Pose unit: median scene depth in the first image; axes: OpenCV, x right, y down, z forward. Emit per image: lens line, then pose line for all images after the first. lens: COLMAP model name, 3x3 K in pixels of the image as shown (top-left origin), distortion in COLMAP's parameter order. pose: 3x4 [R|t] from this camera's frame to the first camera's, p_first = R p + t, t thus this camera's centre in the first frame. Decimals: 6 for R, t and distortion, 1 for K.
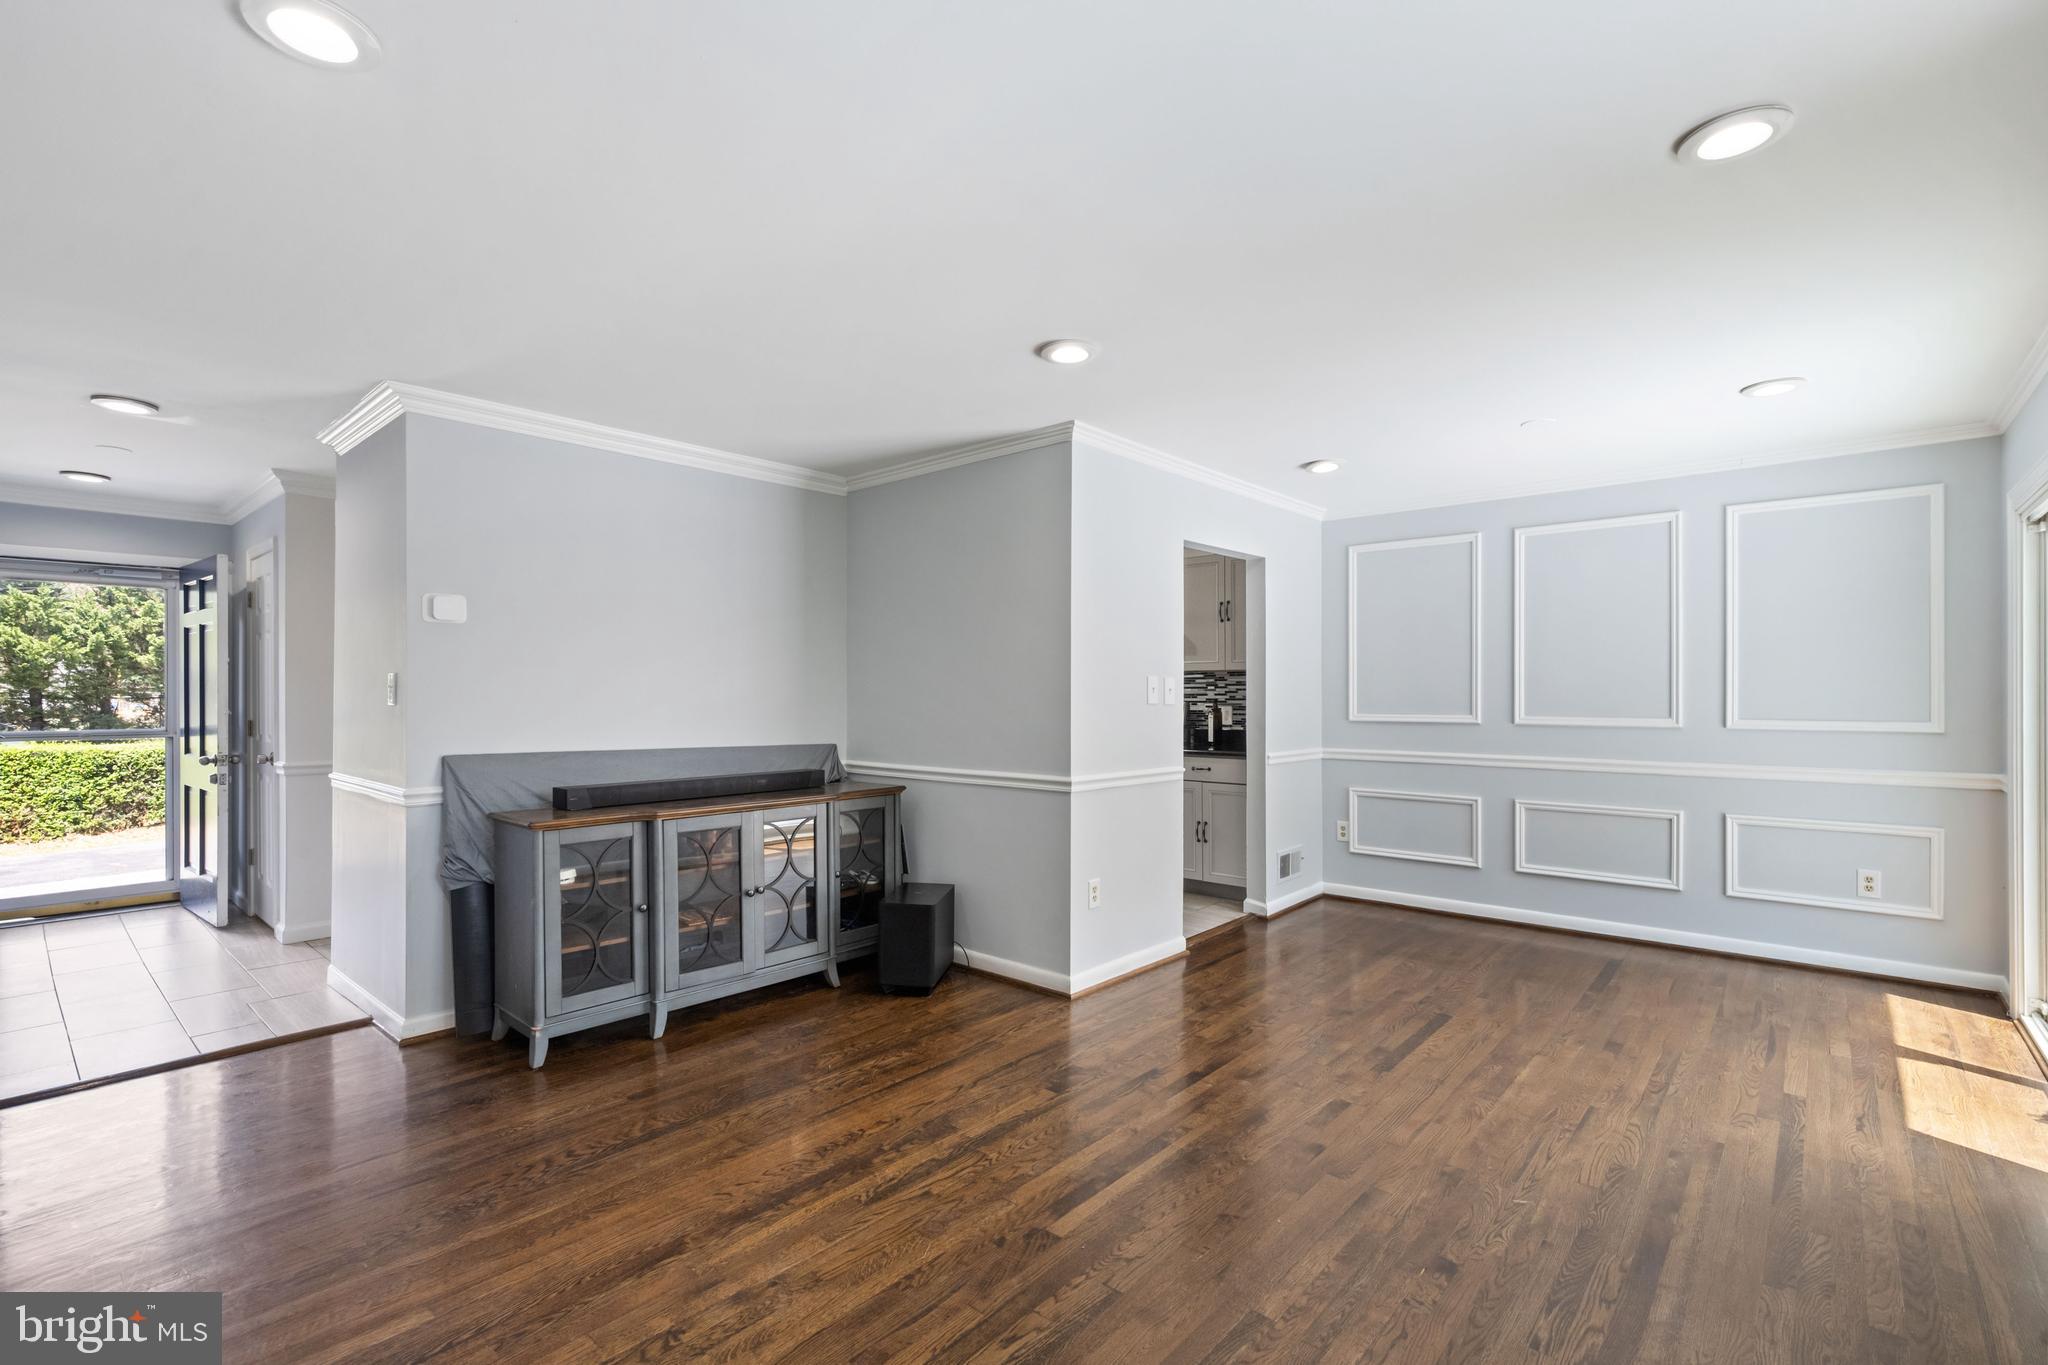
lens RADIAL K [[922.9, 0, 1032.2], [0, 922.9, 694.9], [0, 0, 1]] dist [-0.000107, 0.000064]
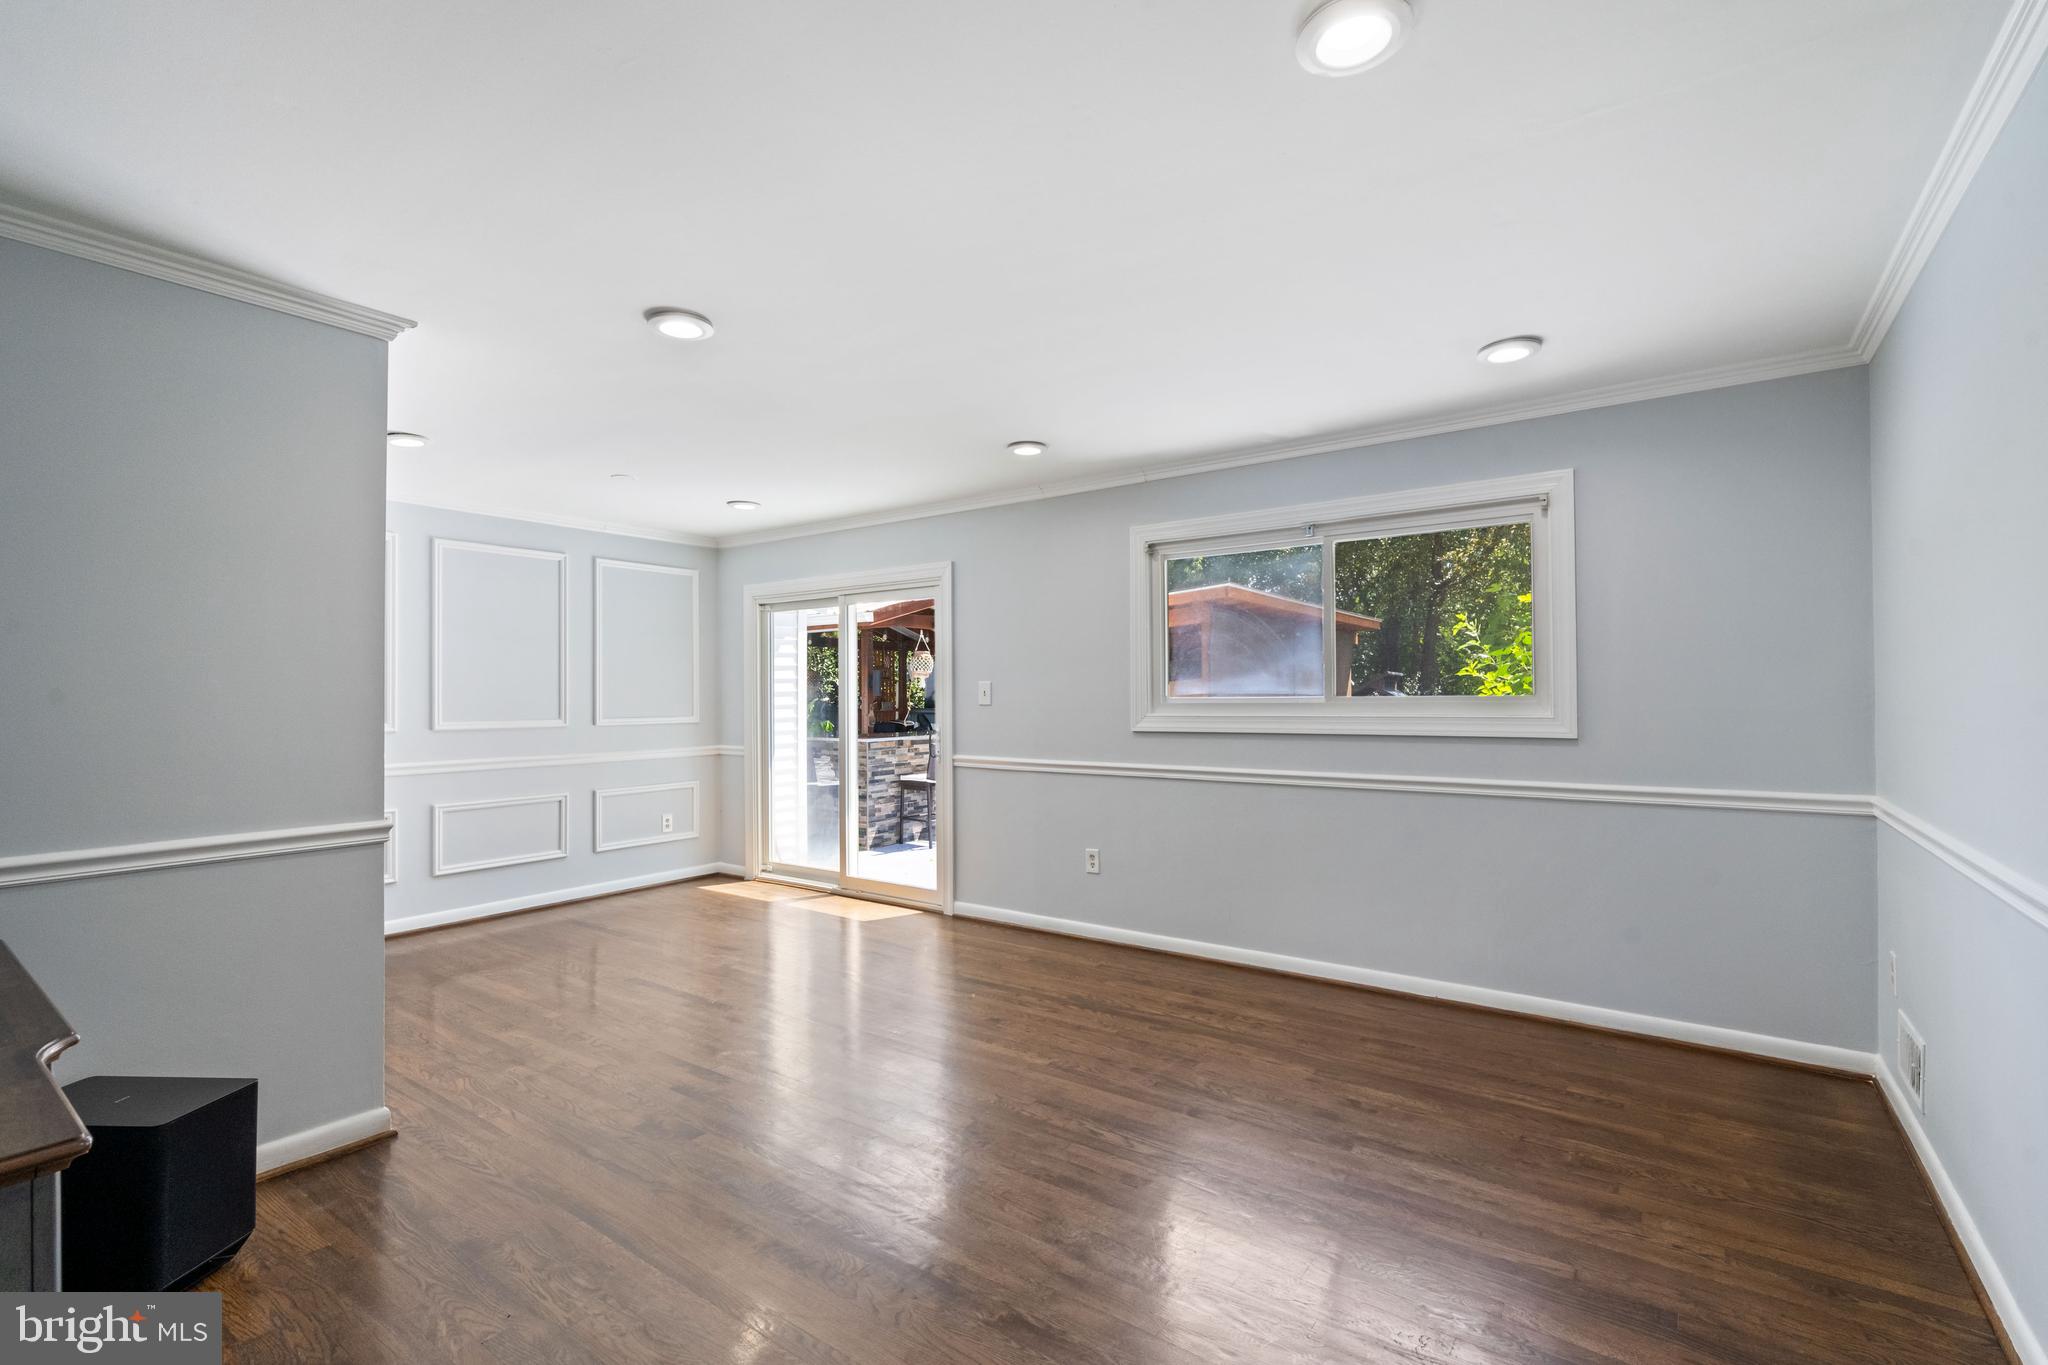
lens RADIAL K [[913.5, 0, 1024.0], [0, 913.5, 682.5], [0, 0, 1]] dist [0.002132, -0.000492]
pose [[-0.091321, 0.015543, 0.995700, -0.684405], [0.008780, 0.999852, -0.014802, -0.000546], [-0.995783, 0.007390, -0.091444, 0.572473]]
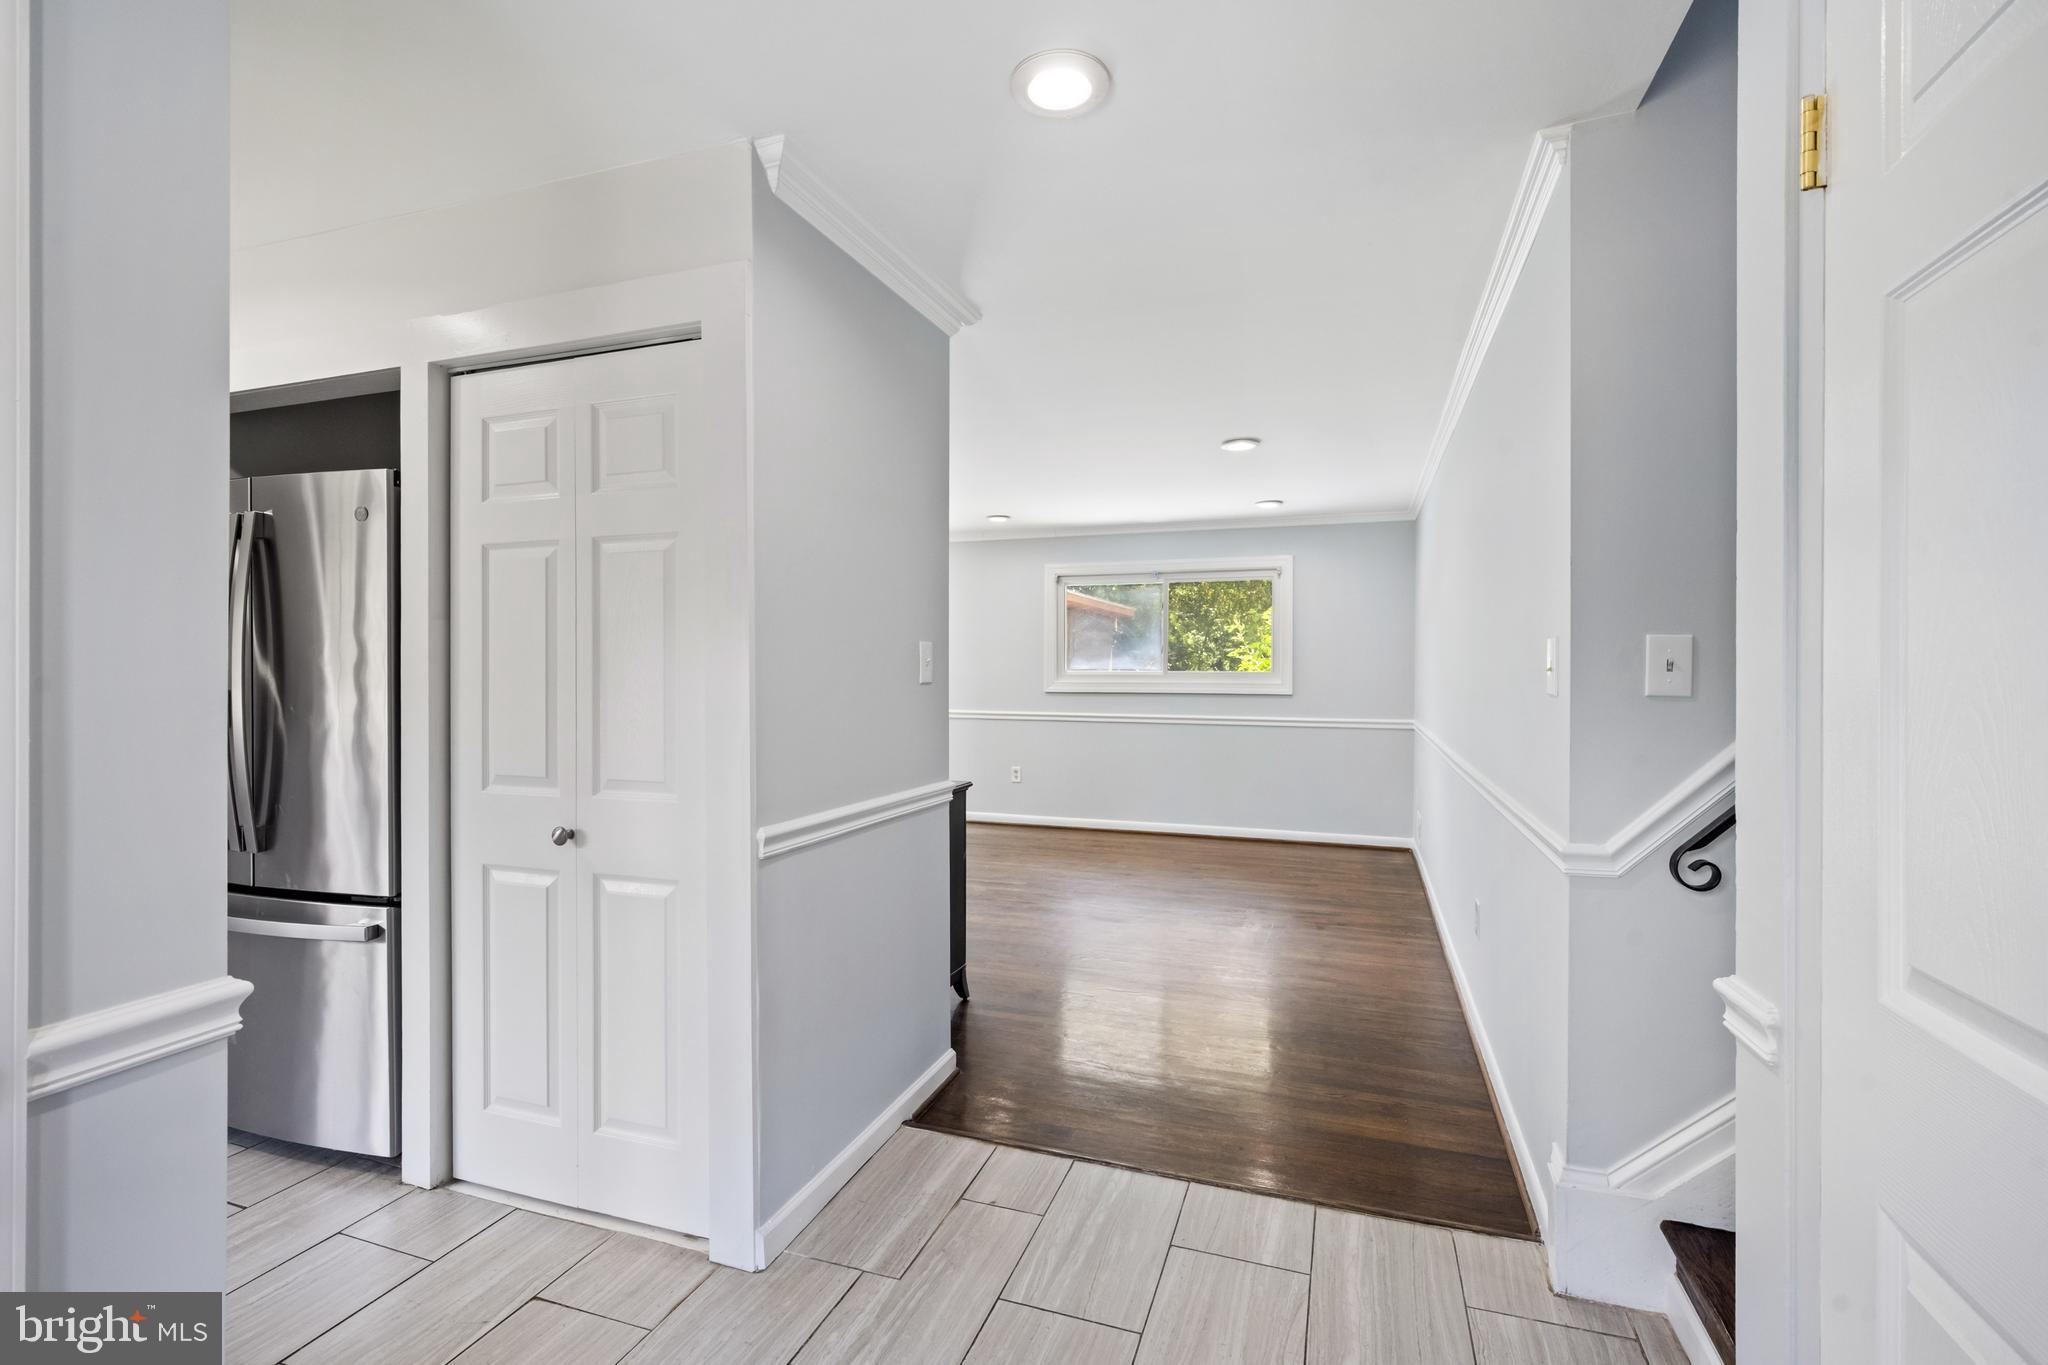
lens RADIAL K [[913.5, 0, 1024.0], [0, 913.5, 682.5], [0, 0, 1]] dist [0.002132, -0.000492]
pose [[-0.364928, -0.015218, 0.930911, -1.271774], [-0.001290, 0.999874, 0.015839, -0.003230], [-0.931035, 0.004579, -0.364902, 1.057791]]
